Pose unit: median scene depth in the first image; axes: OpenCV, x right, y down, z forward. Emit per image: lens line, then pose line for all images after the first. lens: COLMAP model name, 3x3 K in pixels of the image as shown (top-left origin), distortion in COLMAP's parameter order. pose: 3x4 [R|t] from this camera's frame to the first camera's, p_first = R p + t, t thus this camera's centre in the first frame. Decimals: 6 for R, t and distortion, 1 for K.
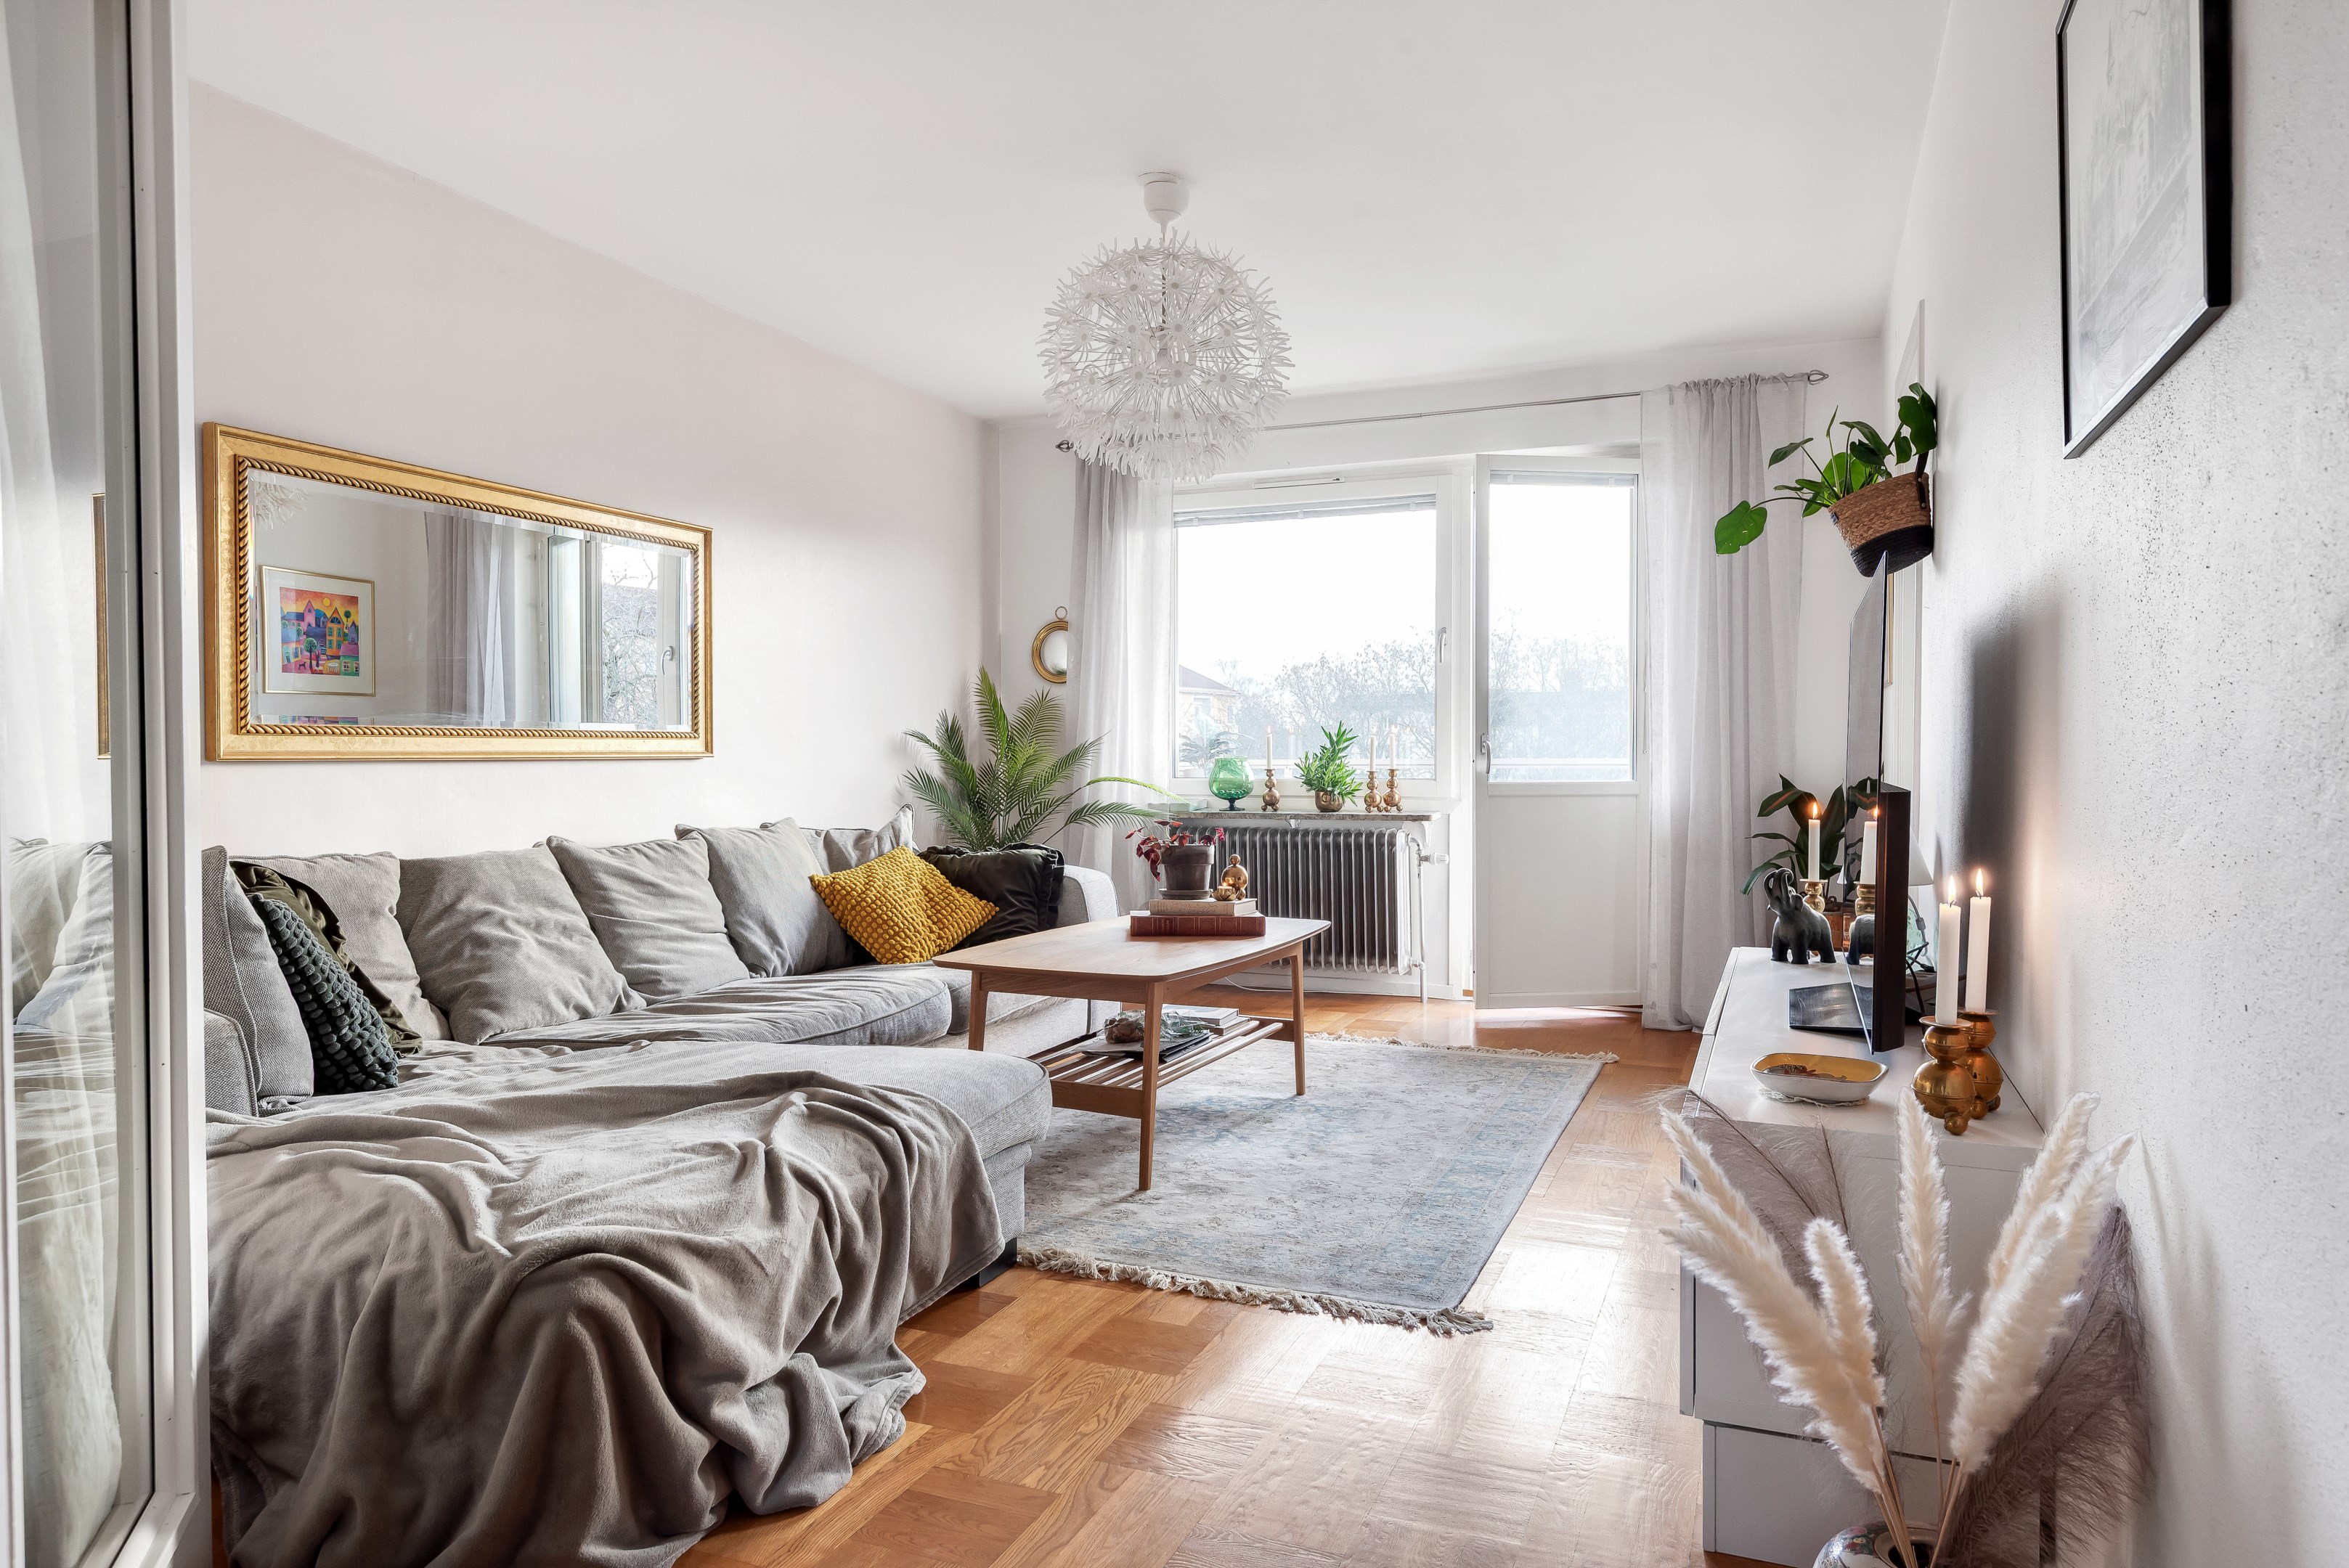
lens RADIAL K [[1434.1, 0, 1185.2], [0, 1434.1, 774.7], [0, 0, 1]] dist [0.050454, -0.035884]
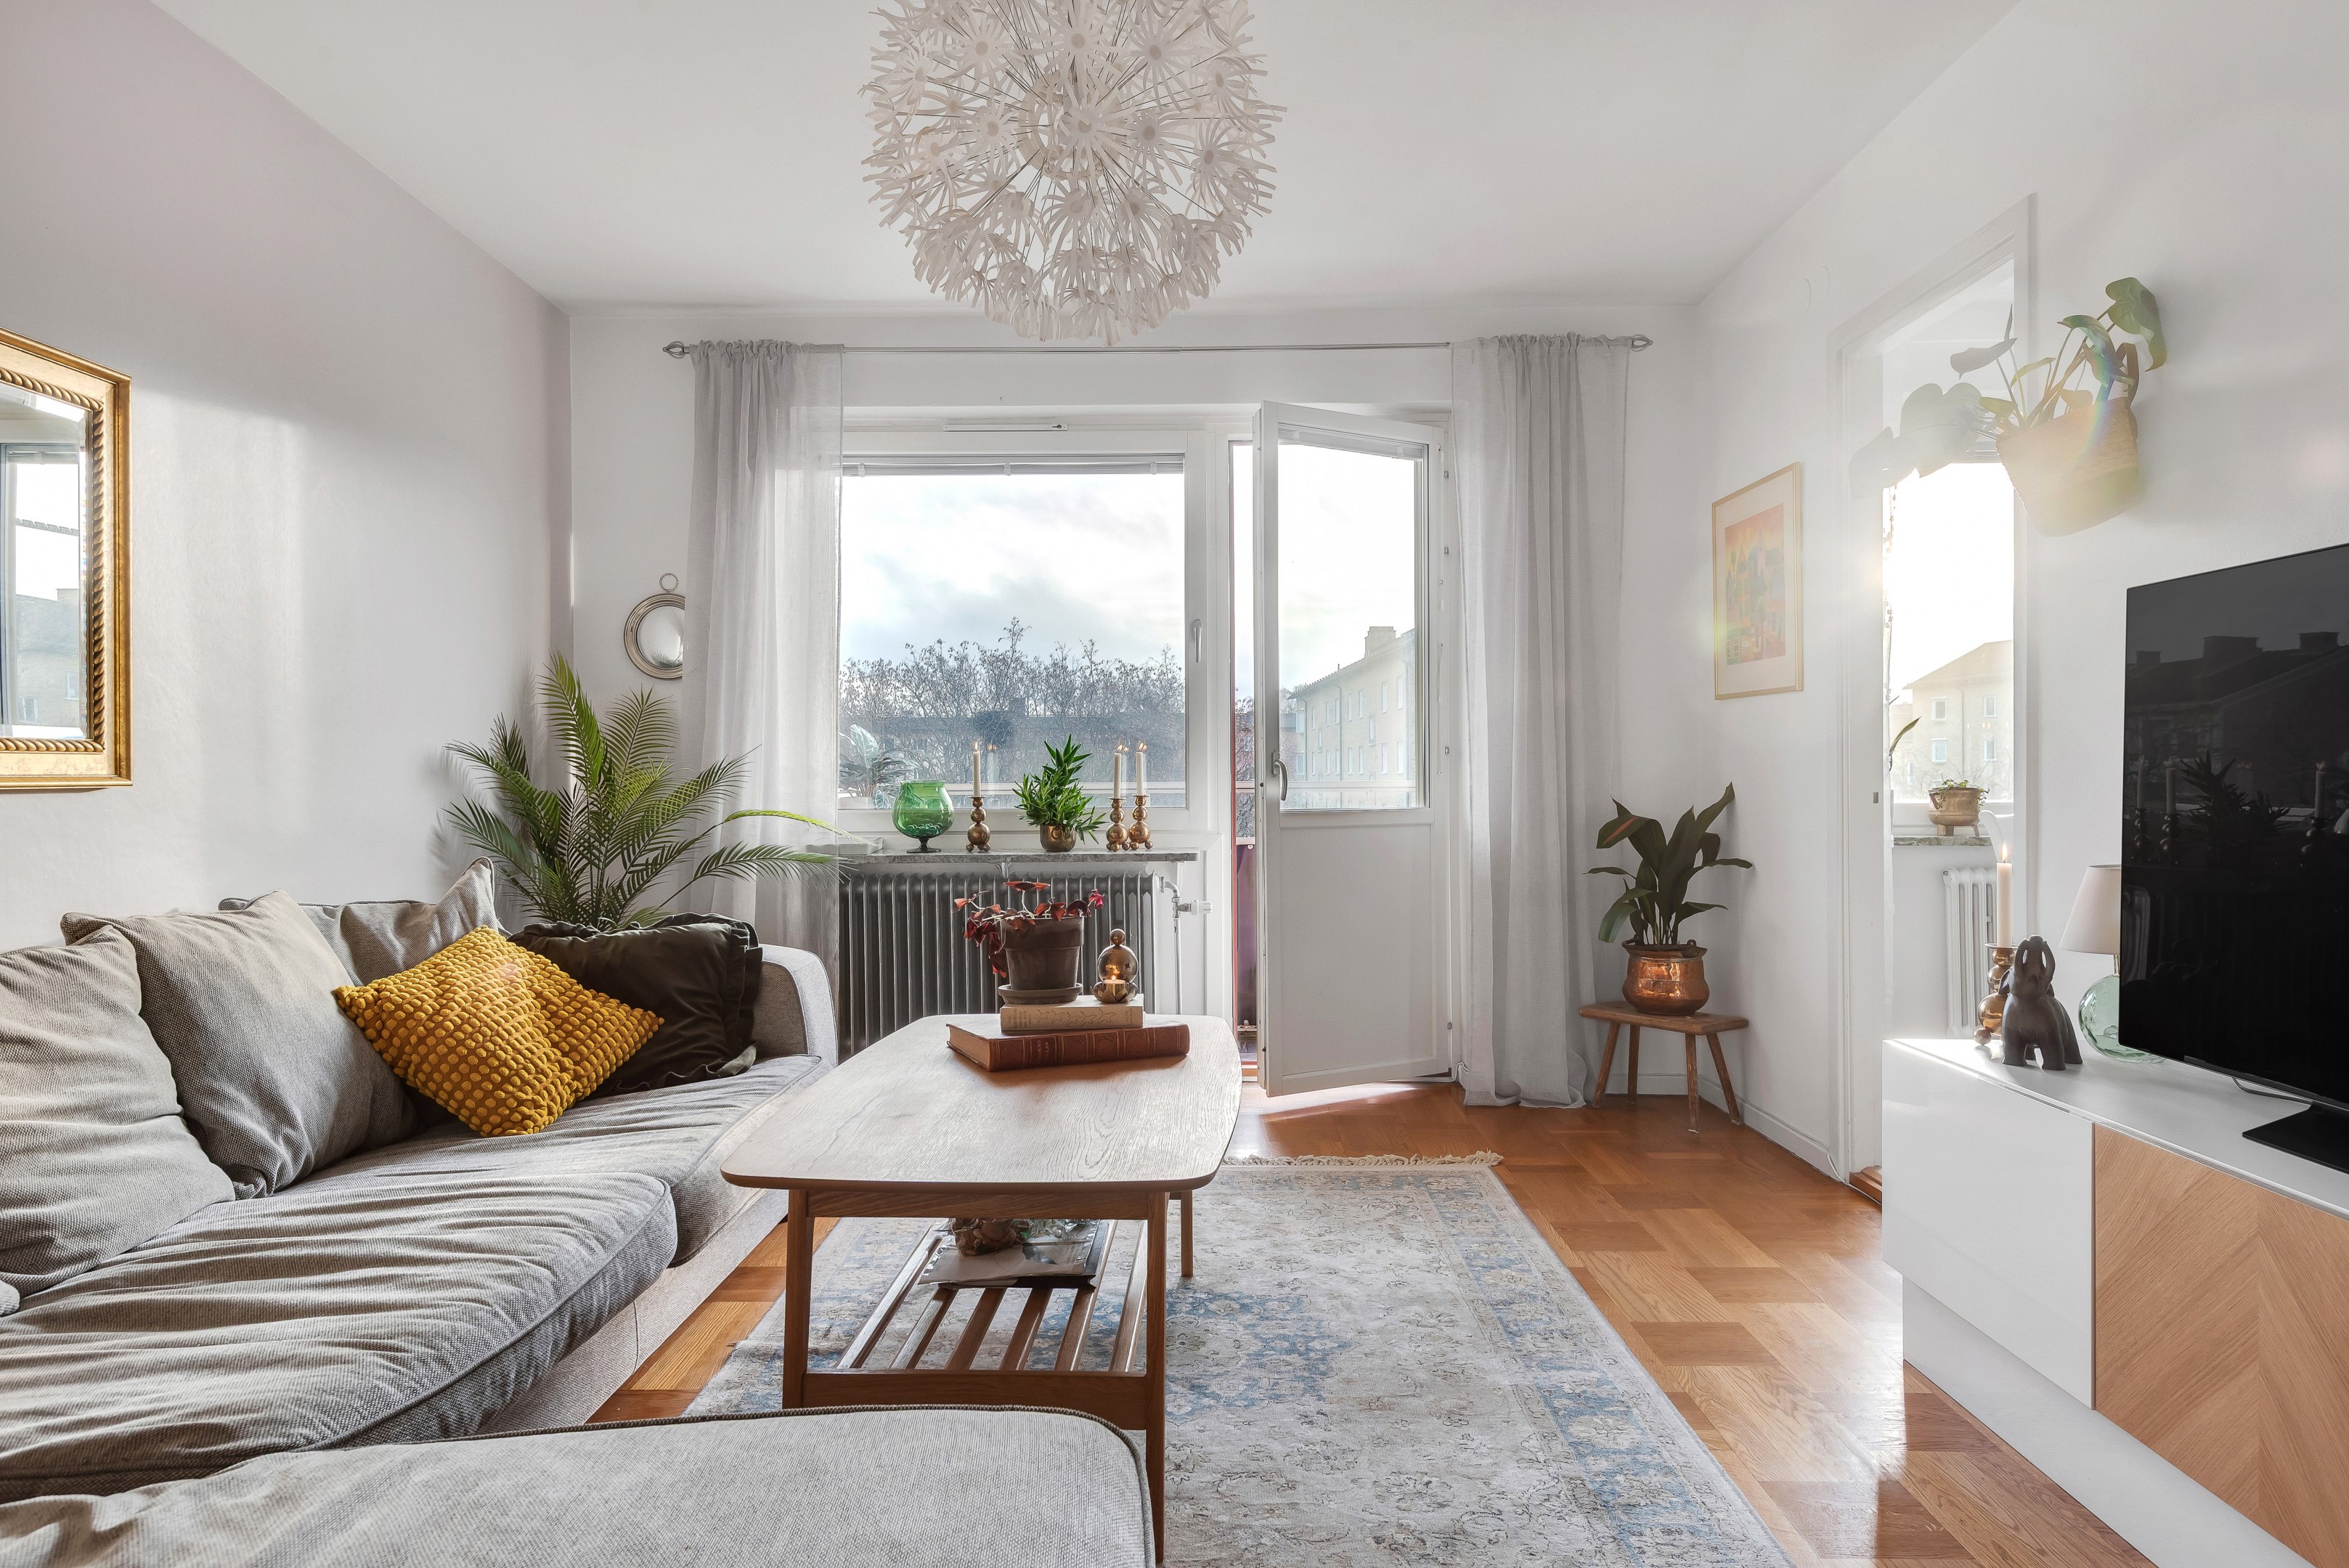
lens RADIAL K [[1434.1, 0, 1185.2], [0, 1434.1, 774.7], [0, 0, 1]] dist [0.050454, -0.035884]
pose [[0.931855, -0.003185, 0.362817, -0.139335], [0.009227, 0.999846, -0.014923, -0.003945], [-0.362713, 0.017254, 0.931741, 0.298883]]
